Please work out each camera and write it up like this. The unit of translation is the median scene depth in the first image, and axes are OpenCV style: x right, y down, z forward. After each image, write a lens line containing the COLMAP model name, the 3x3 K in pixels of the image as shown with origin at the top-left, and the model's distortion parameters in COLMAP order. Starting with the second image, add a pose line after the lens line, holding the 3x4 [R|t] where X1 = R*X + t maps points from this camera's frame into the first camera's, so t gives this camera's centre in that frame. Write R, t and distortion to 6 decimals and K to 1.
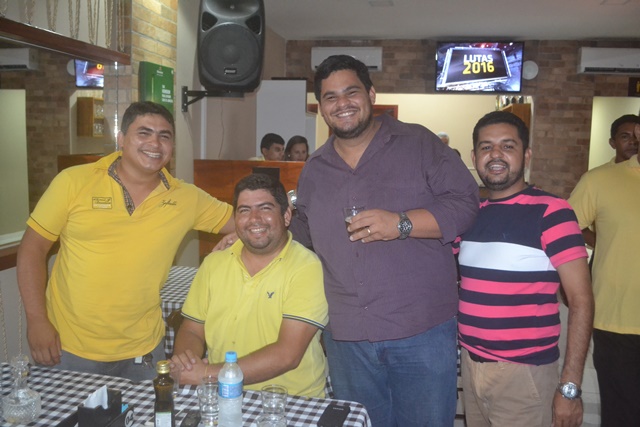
lens RADIAL K [[606.5, 0, 320.3], [0, 606.5, 212.0], [0, 0, 1]] dist [-0.016402, 0.000000]
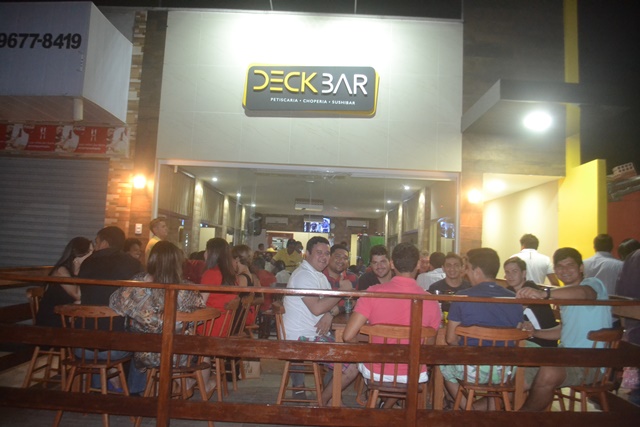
lens RADIAL K [[512.5, 0, 320.0], [0, 512.5, 212.8], [0, 0, 1]] dist [-0.007147, -0.000593]
pose [[0.985729, 0.029105, 0.165806, -0.288967], [0.000768, 0.984152, -0.177323, 0.295692], [-0.168339, 0.174920, 0.970085, -2.652384]]
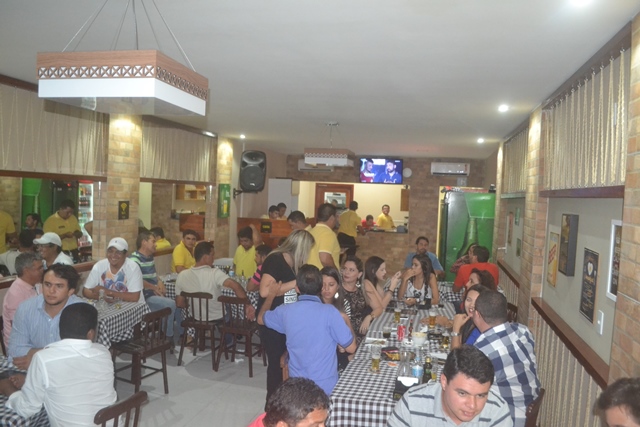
lens RADIAL K [[512.5, 0, 318.9], [0, 512.5, 214.2], [0, 0, 1]] dist [-0.007147, -0.000593]
pose [[0.998329, 0.017934, -0.054926, 0.234199], [-0.021700, 0.997398, -0.068746, 0.035476], [0.053550, 0.069823, 0.996121, -1.046237]]
